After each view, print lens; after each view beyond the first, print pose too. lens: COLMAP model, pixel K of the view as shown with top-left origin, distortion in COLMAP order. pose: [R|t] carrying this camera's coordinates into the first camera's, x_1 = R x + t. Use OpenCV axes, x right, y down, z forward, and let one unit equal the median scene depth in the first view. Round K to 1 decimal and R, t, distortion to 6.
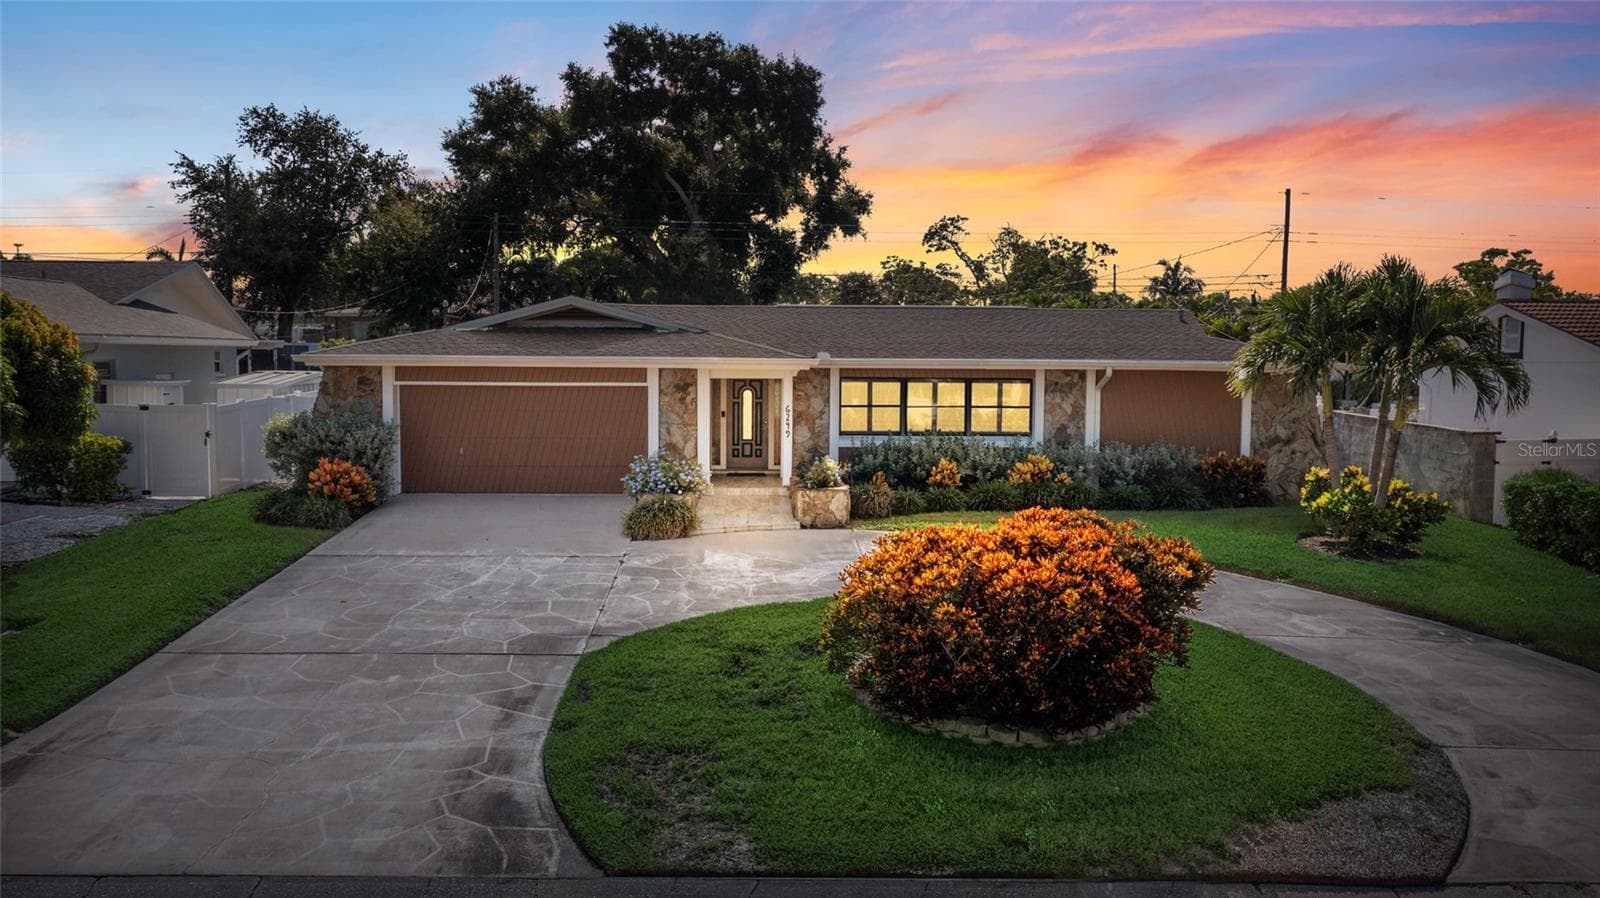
lens RADIAL K [[1258.9, 0, 793.3], [0, 1258.9, 457.0], [0, 0, 1]] dist [0.000470, 0.004326]
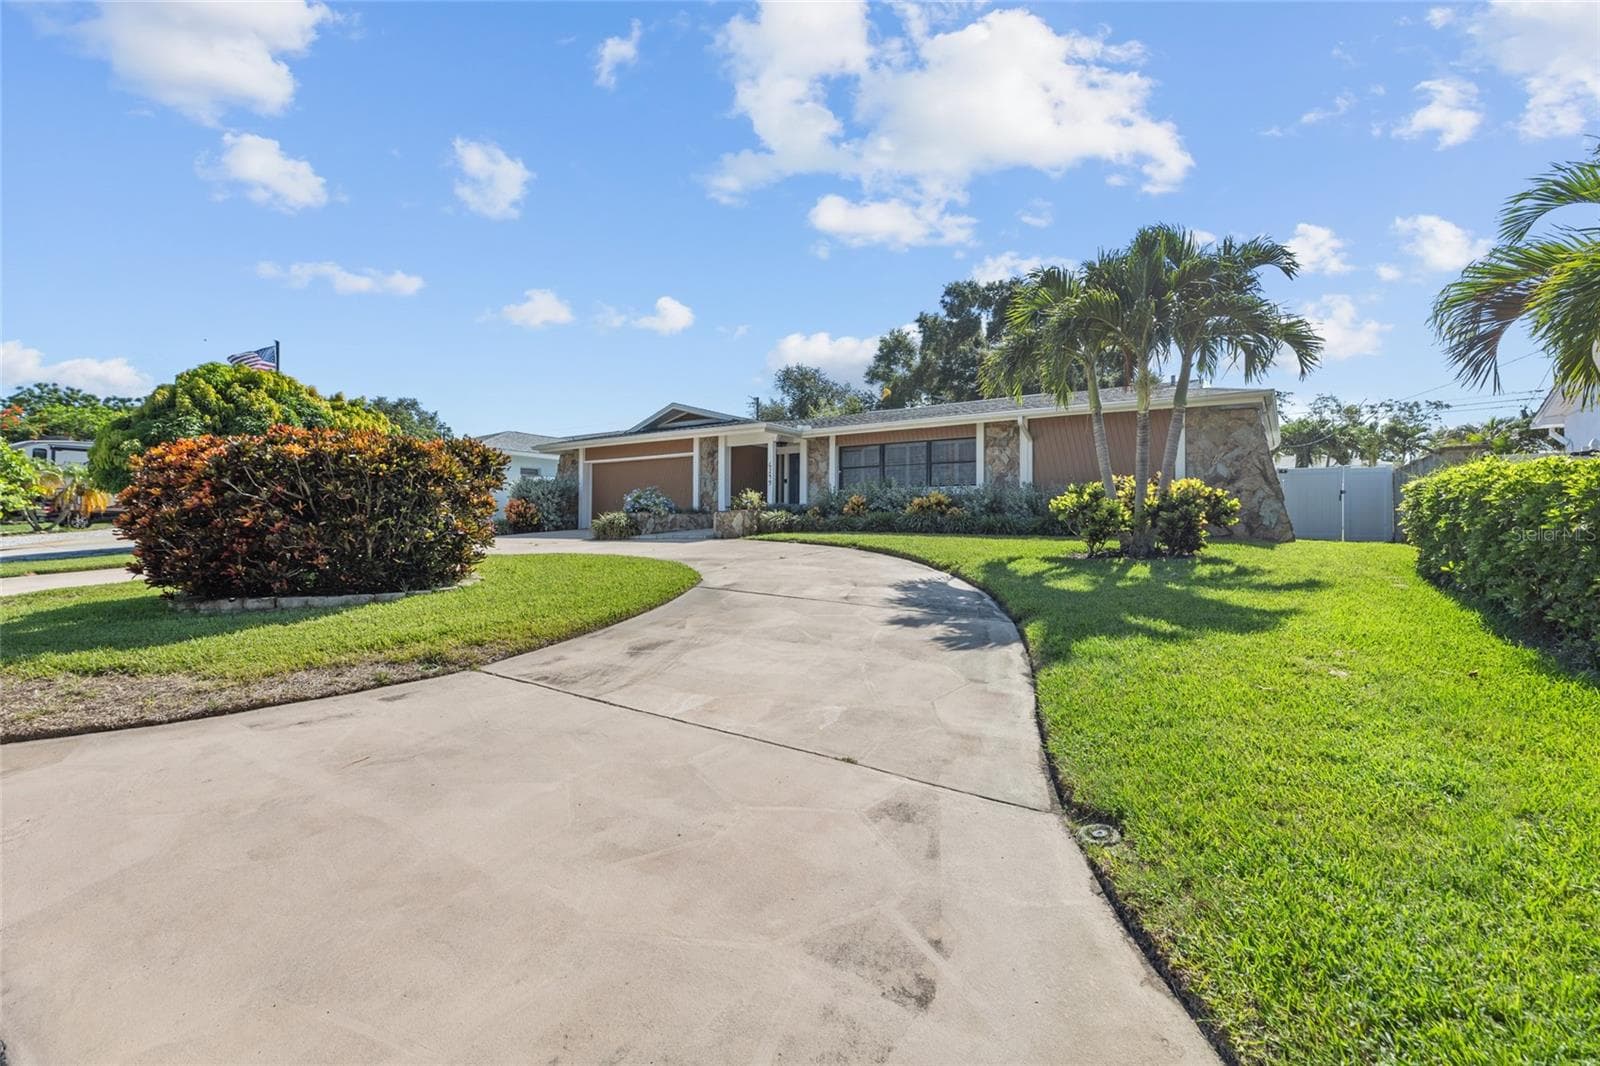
lens RADIAL K [[708.0, 0, 802.2], [0, 708.0, 526.2], [0, 0, 1]] dist [0.003334, 0.000221]
pose [[0.809599, -0.006322, -0.586950, 0.447009], [-0.049020, 0.995721, -0.078339, 0.082093], [0.584933, 0.092196, 0.805825, 0.373326]]
